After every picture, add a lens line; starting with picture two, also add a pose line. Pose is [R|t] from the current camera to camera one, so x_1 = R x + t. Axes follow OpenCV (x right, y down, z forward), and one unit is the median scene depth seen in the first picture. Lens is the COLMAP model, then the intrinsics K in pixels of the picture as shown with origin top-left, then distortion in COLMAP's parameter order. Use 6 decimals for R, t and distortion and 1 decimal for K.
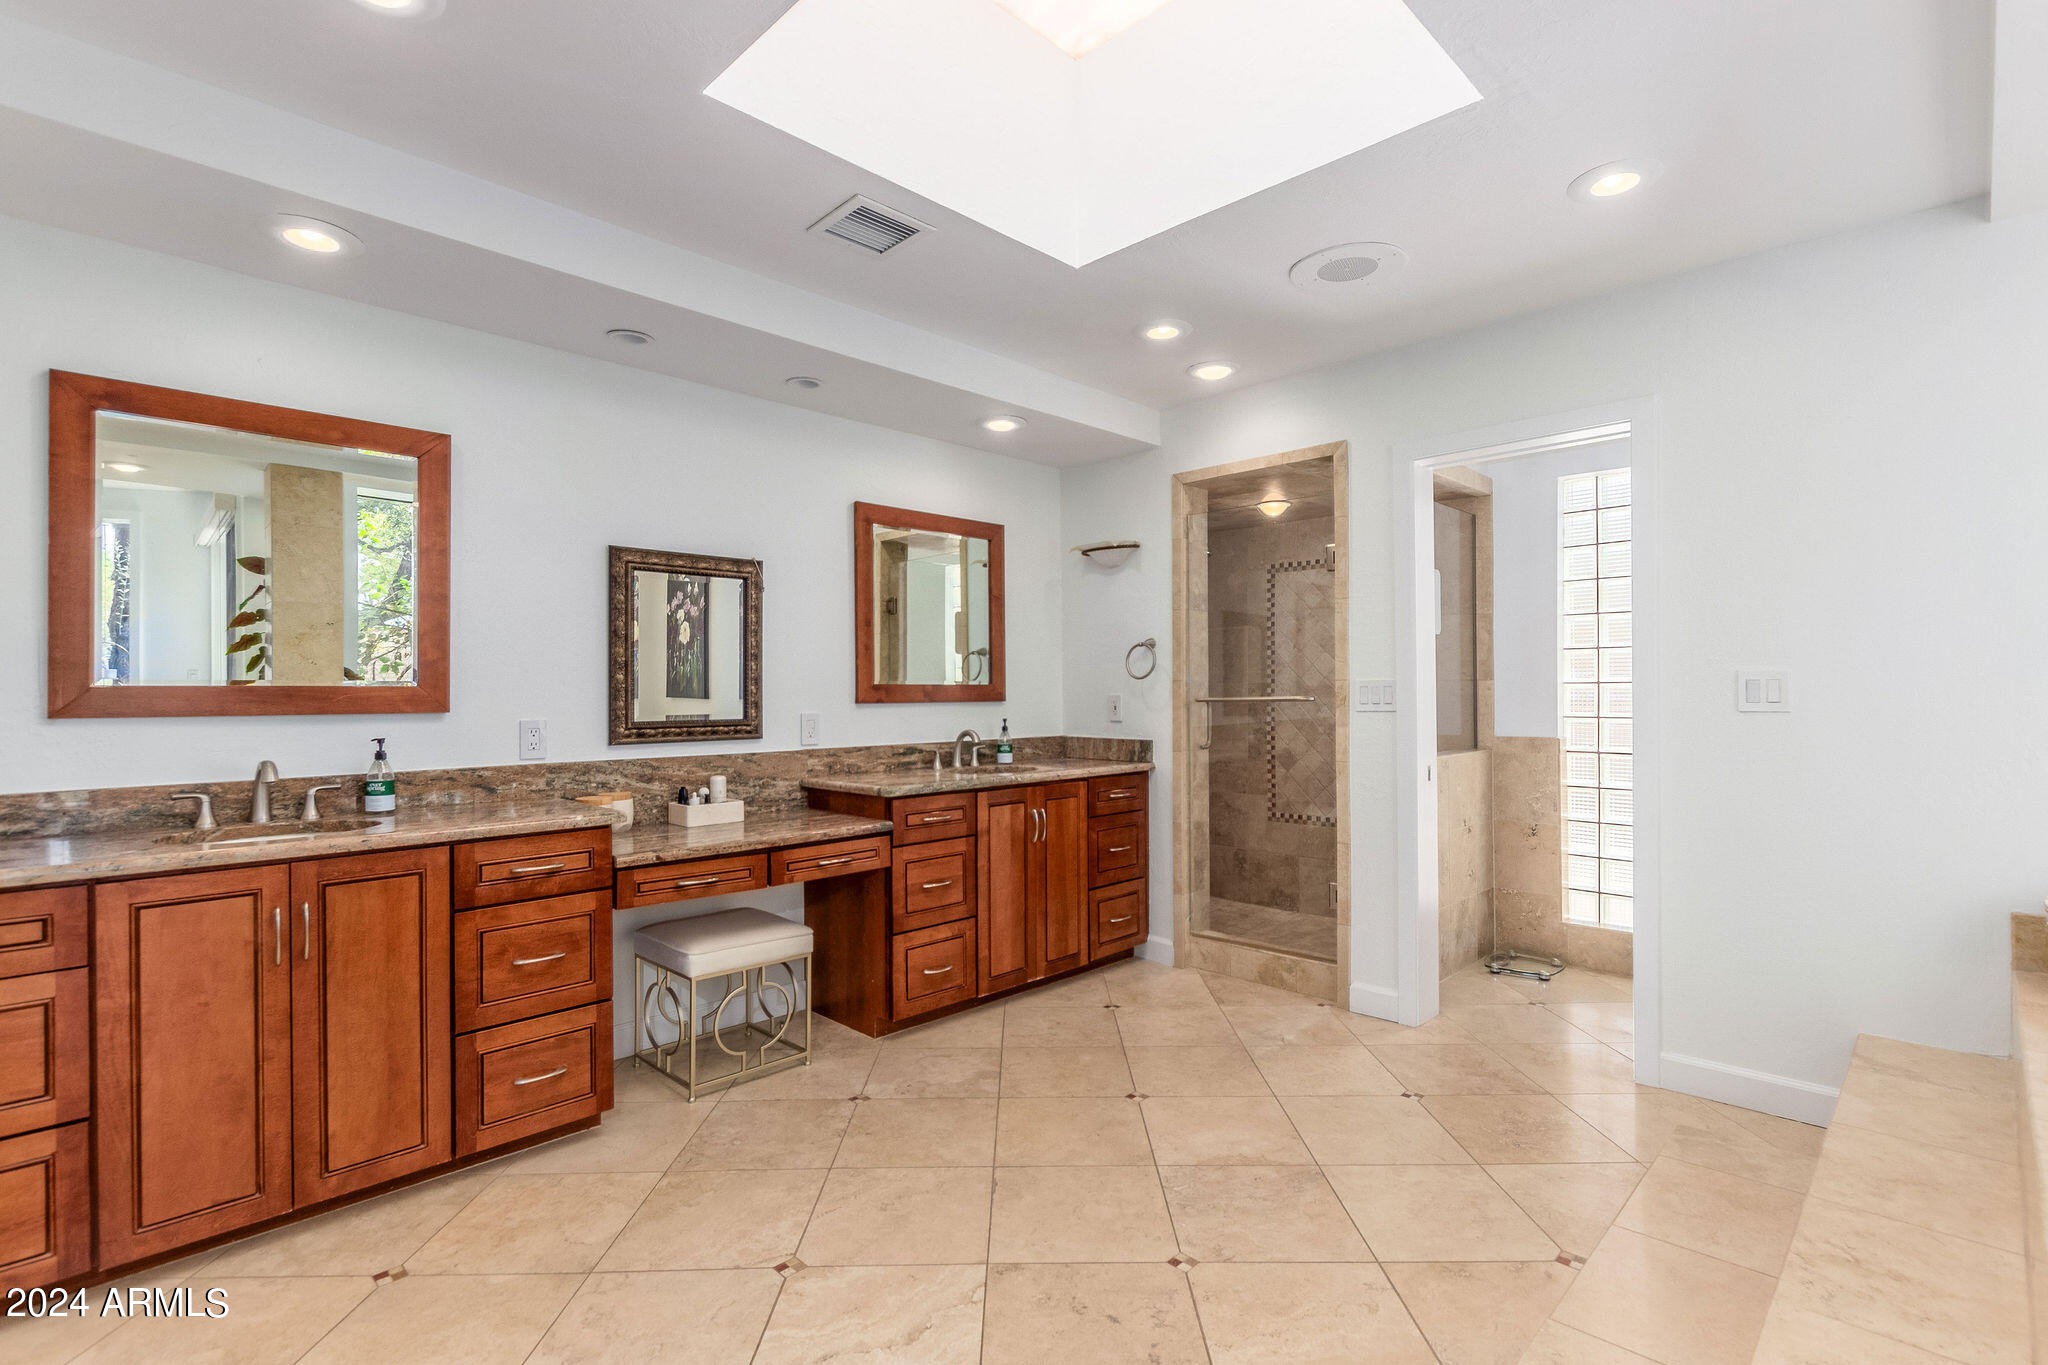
lens RADIAL K [[953.2, 0, 1030.1], [0, 953.2, 684.6], [0, 0, 1]] dist [0.004052, -0.001283]
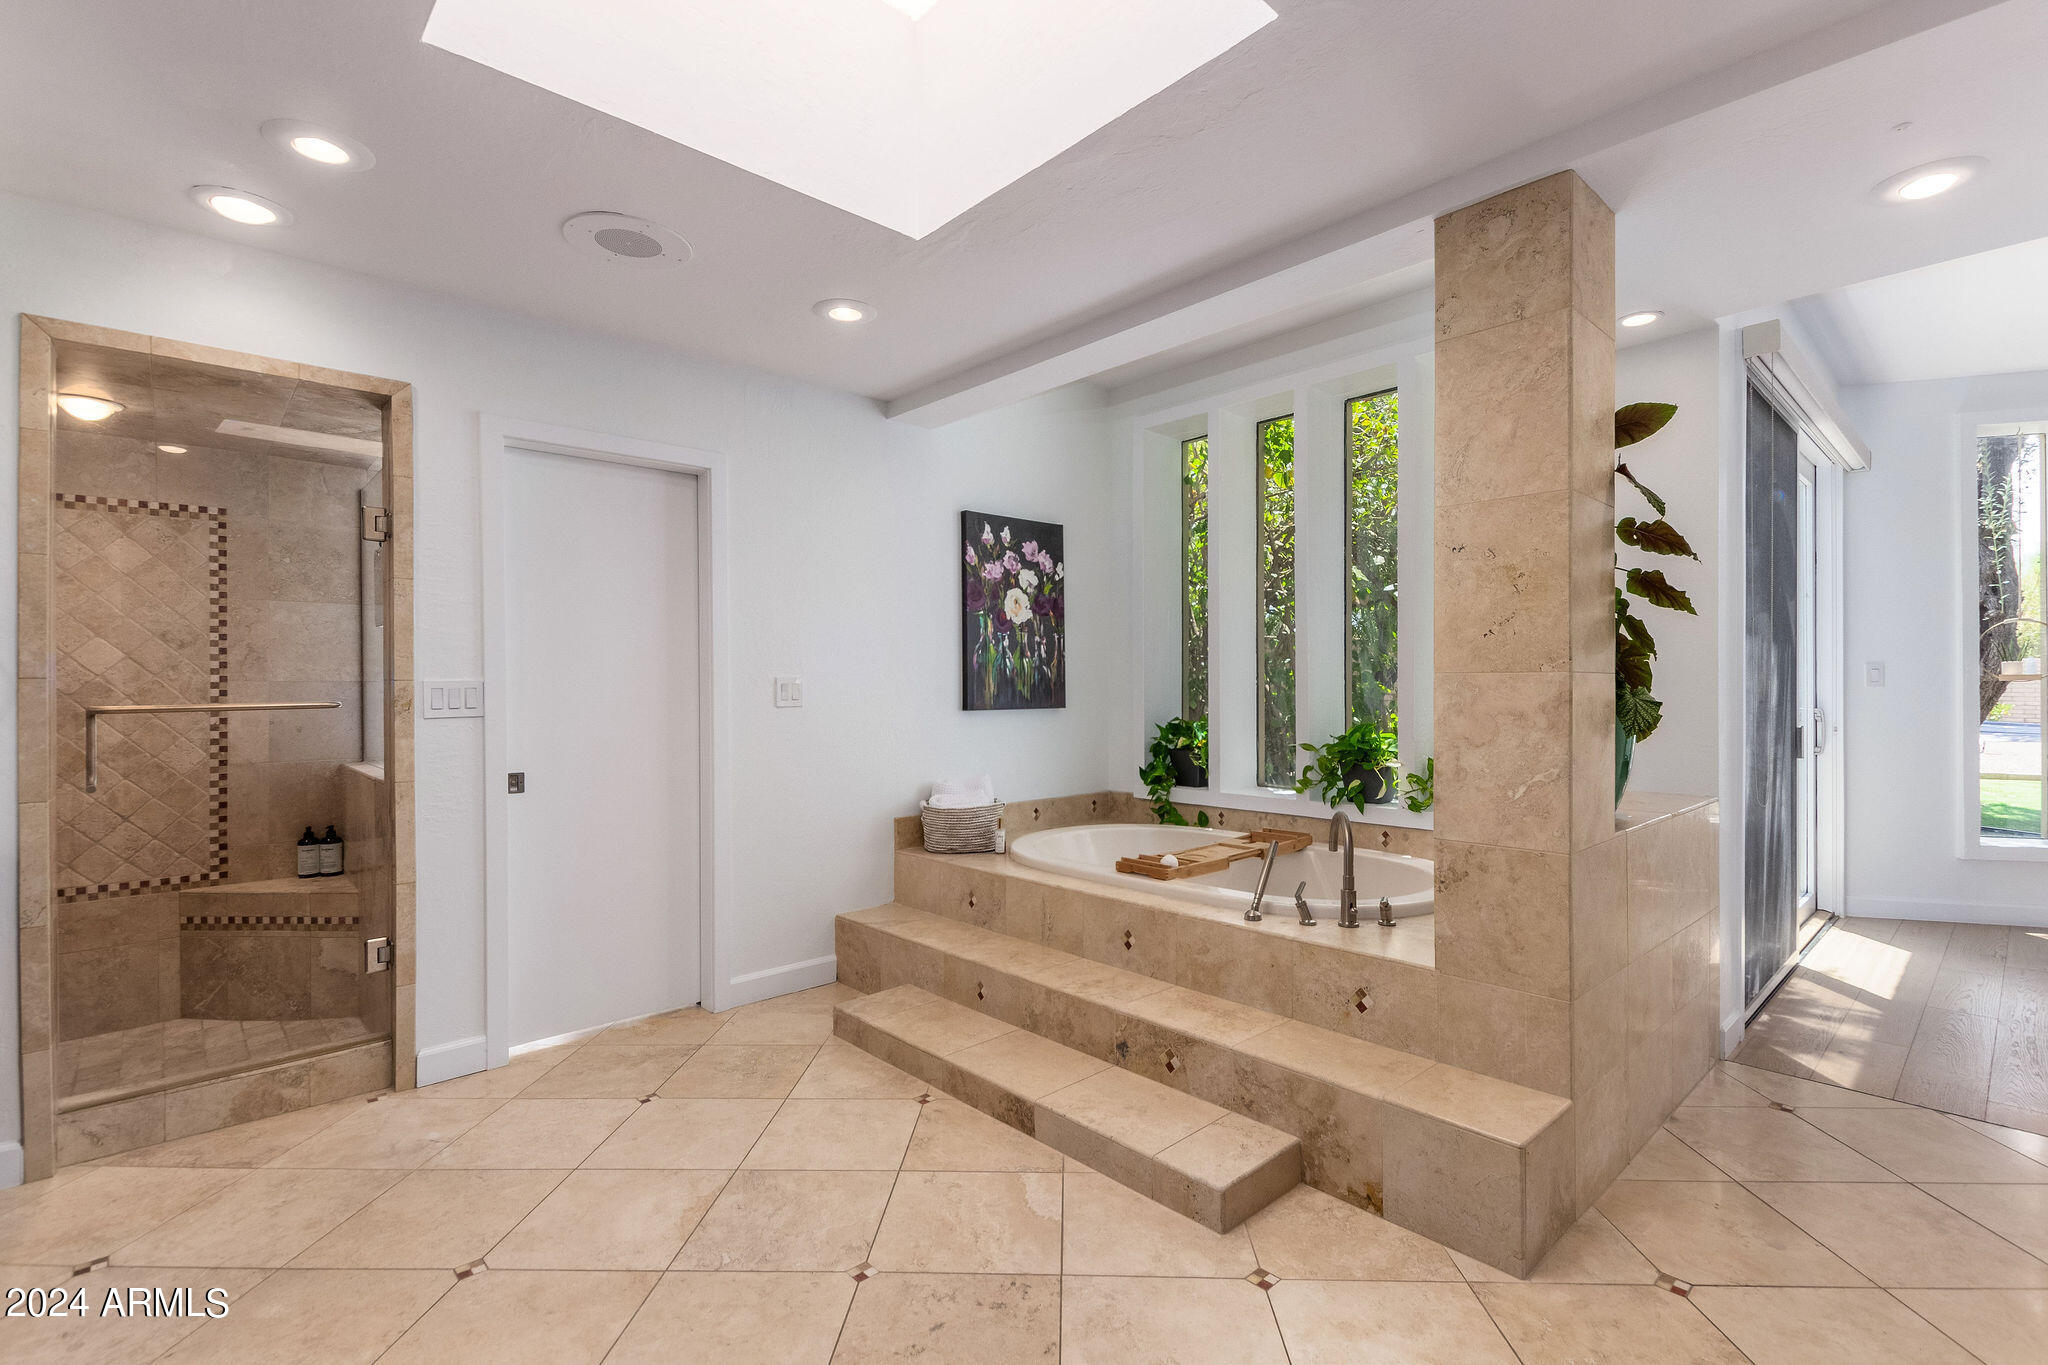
lens RADIAL K [[953.2, 0, 1030.8], [0, 953.2, 688.9], [0, 0, 1]] dist [0.004052, -0.001283]
pose [[0.037458, 0.002963, 0.999294, -0.476178], [0.000453, 0.999995, -0.002982, 0.005532], [-0.999298, 0.000564, 0.037457, 0.462249]]
